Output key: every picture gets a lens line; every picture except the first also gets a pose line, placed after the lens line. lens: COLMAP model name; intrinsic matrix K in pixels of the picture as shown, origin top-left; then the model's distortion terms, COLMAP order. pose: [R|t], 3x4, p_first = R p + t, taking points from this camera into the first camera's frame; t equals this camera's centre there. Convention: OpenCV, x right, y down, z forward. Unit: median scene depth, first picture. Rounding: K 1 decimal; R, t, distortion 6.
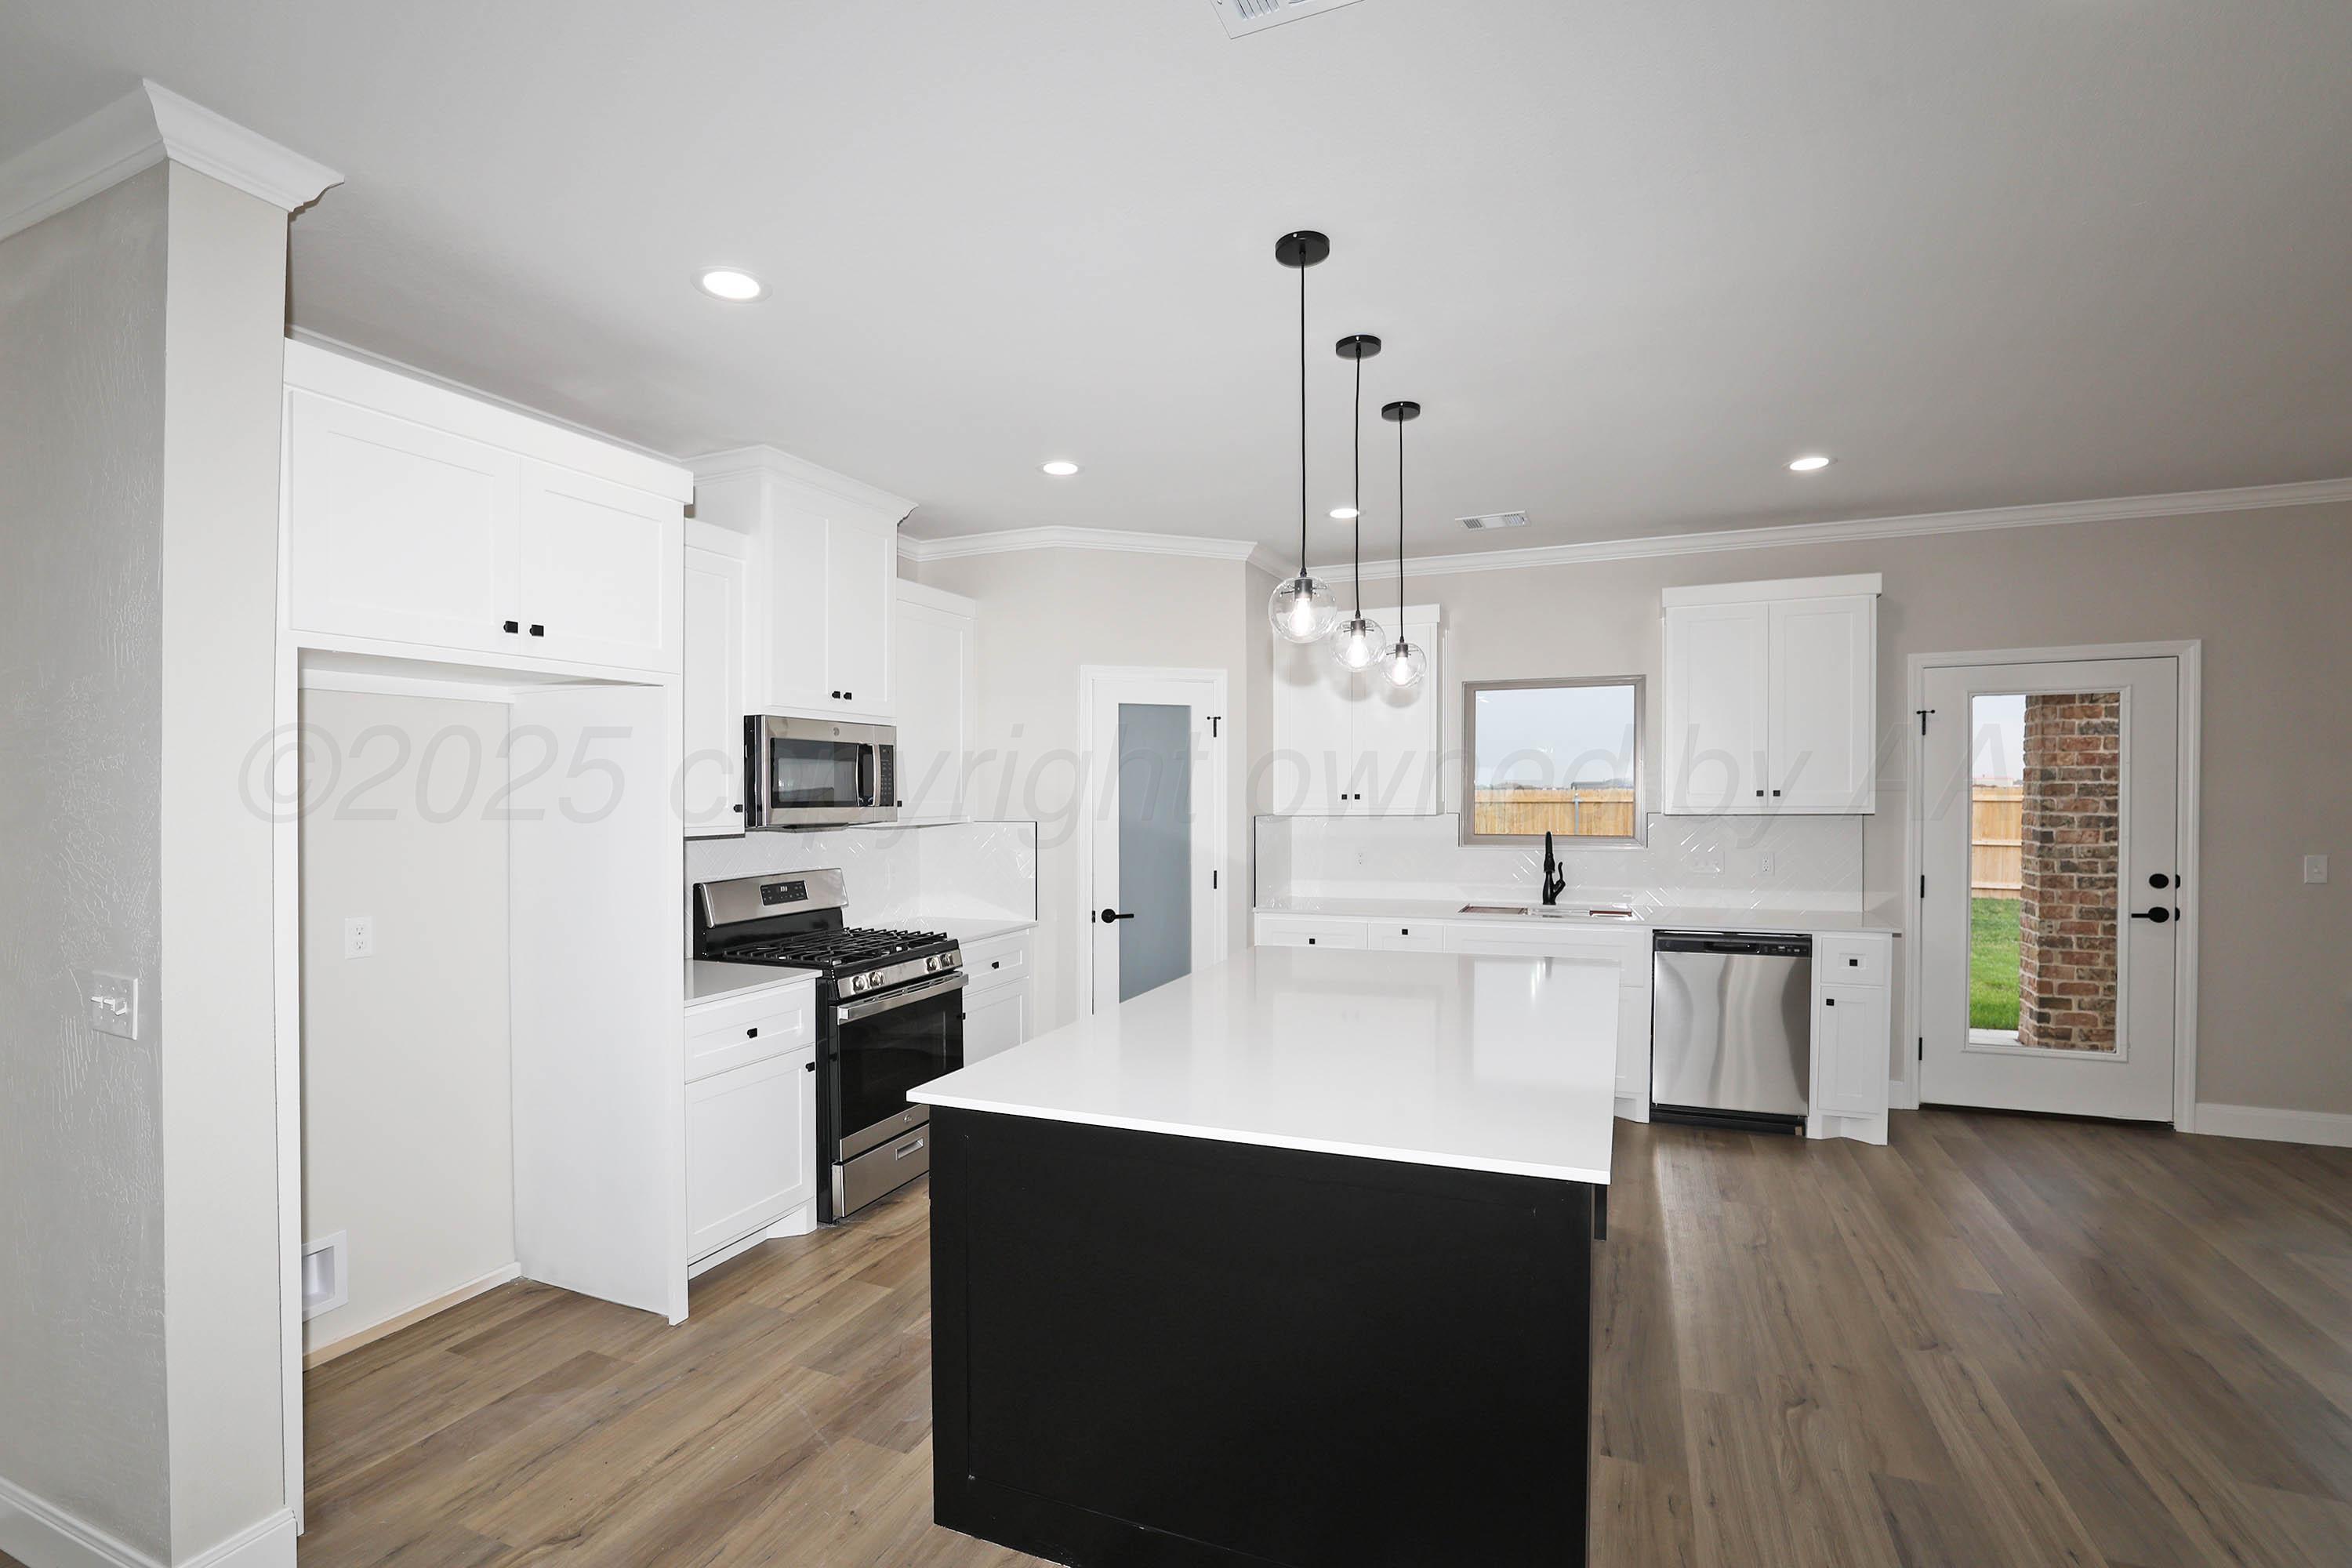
lens RADIAL K [[1061.3, 0, 1181.3], [0, 1061.3, 819.7], [0, 0, 1]] dist [-0.000420, 0.000610]
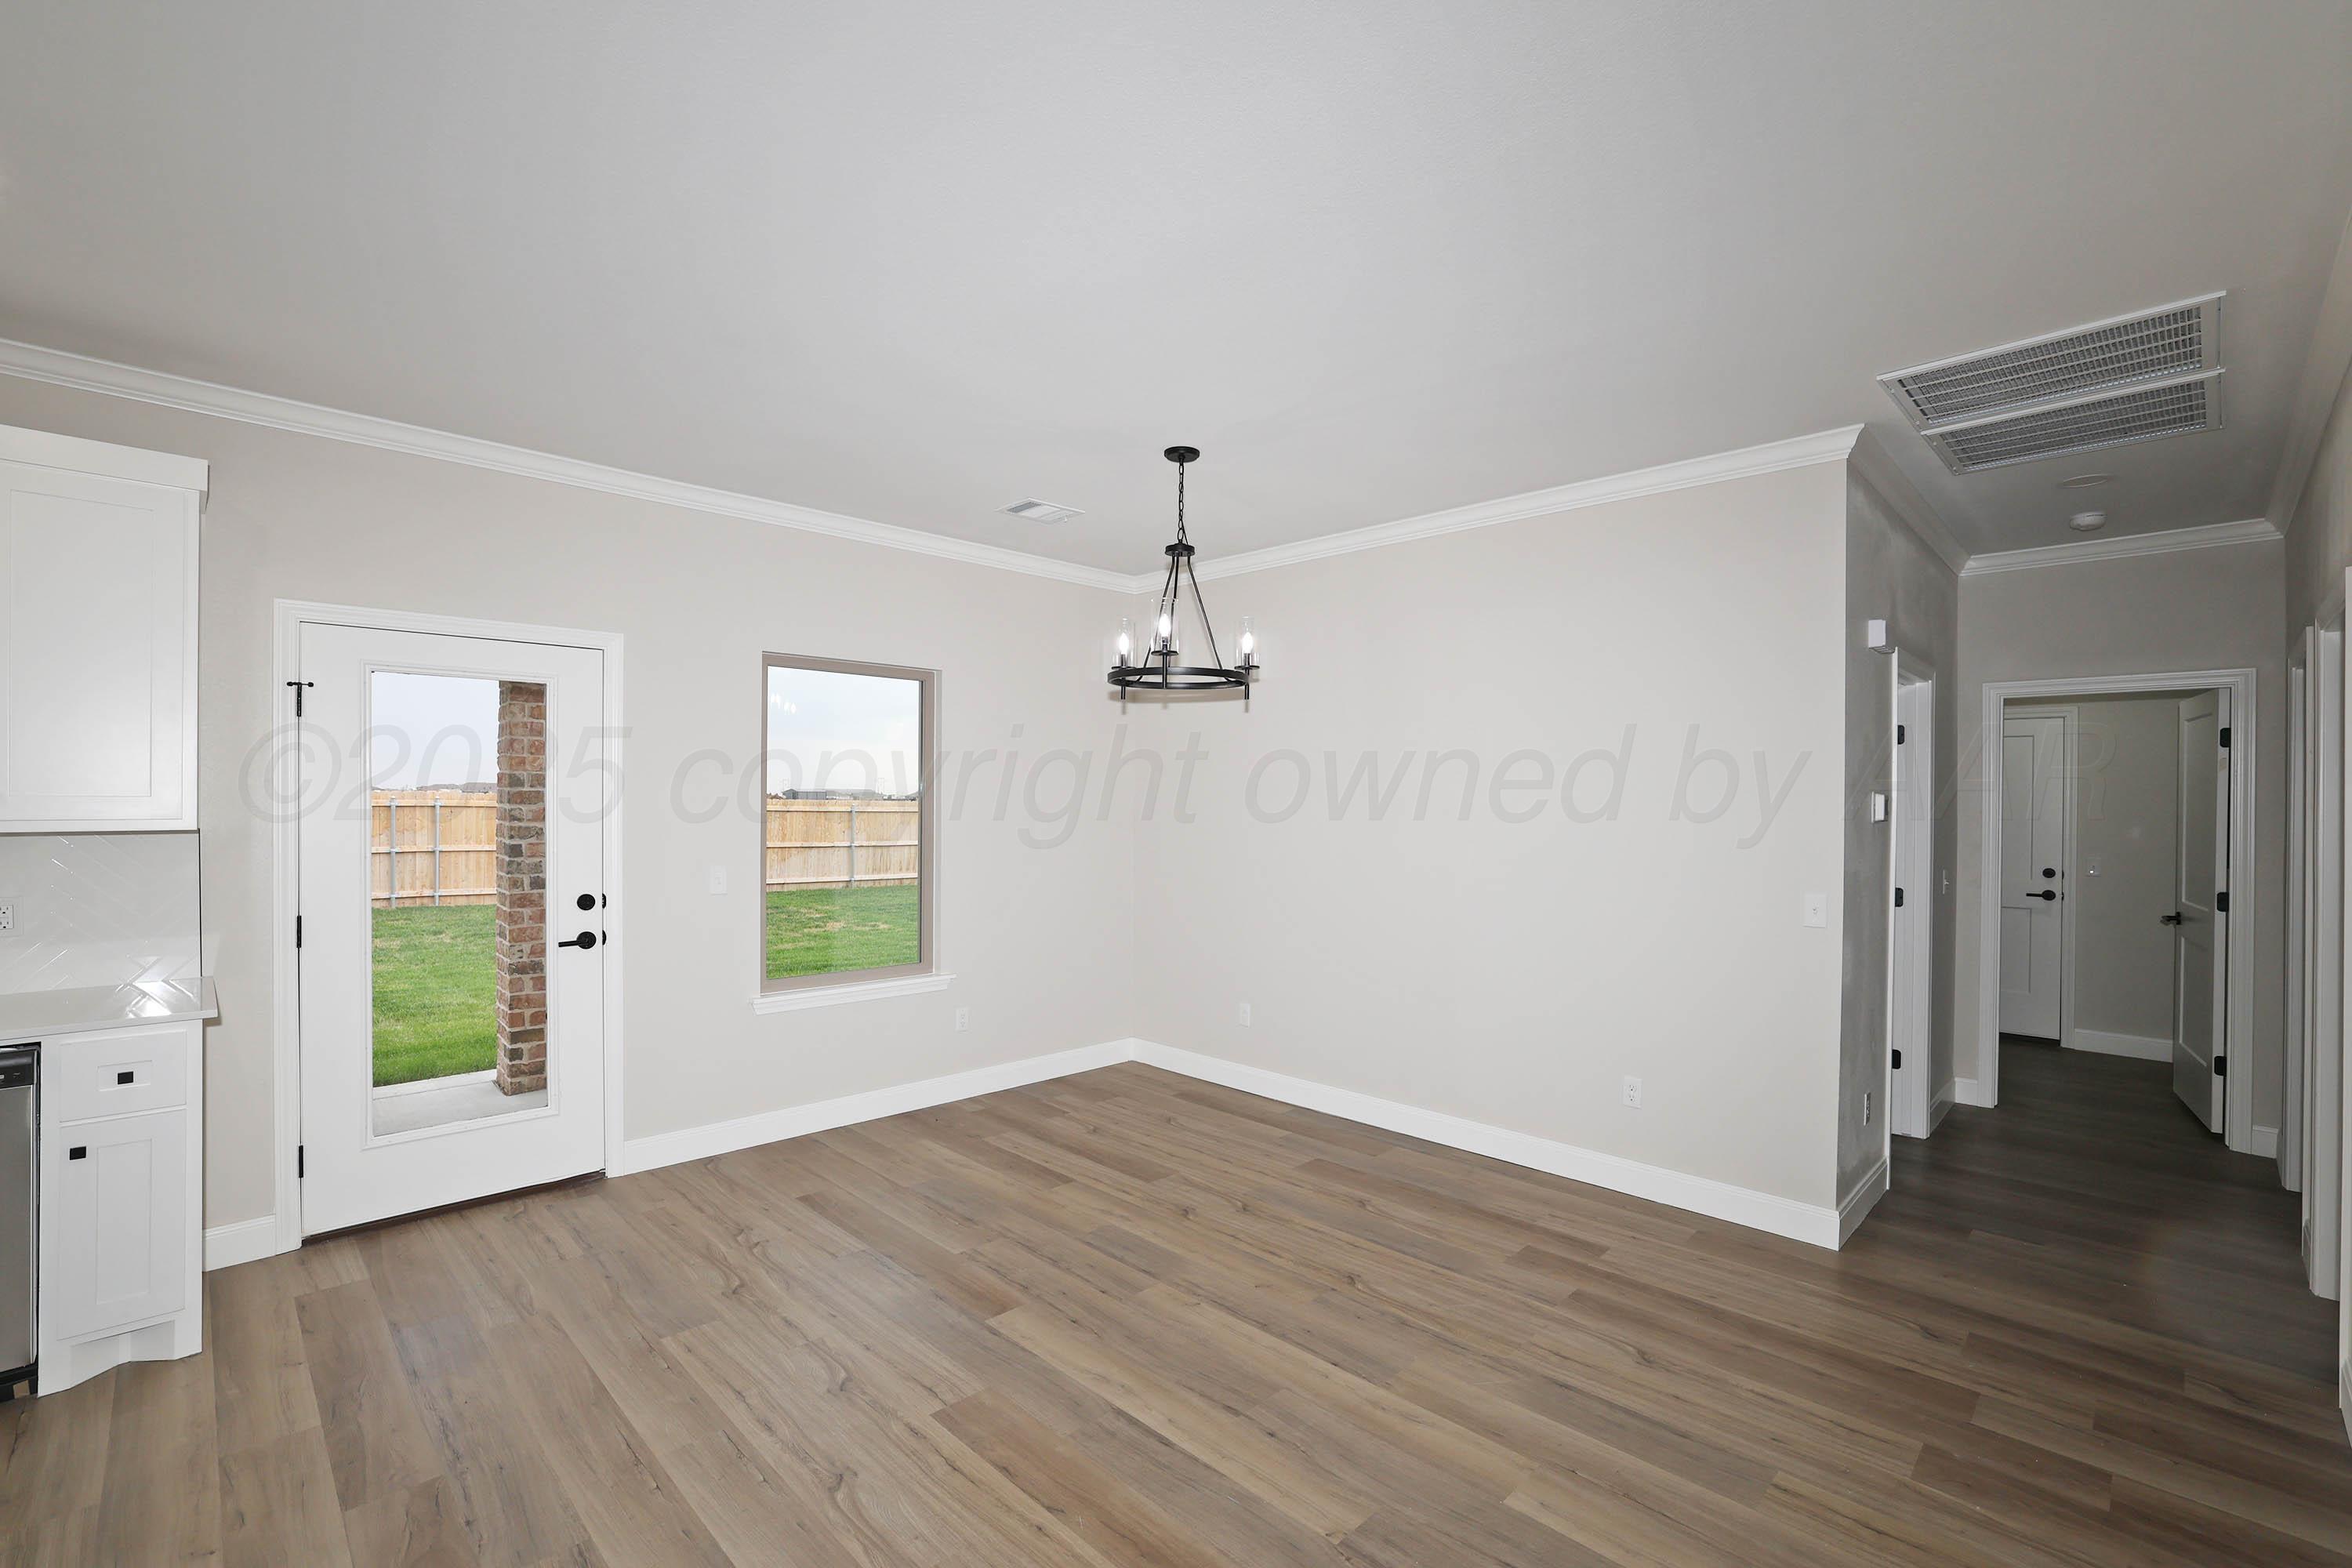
lens RADIAL K [[1027.5, 0, 1177.0], [0, 1027.5, 809.4], [0, 0, 1]] dist [-0.047213, 0.017171]
pose [[0.381936, 0.004371, 0.924178, 0.250496], [0.009645, 0.999916, -0.008715, -0.005487], [-0.924138, 0.012243, 0.381862, 0.169638]]
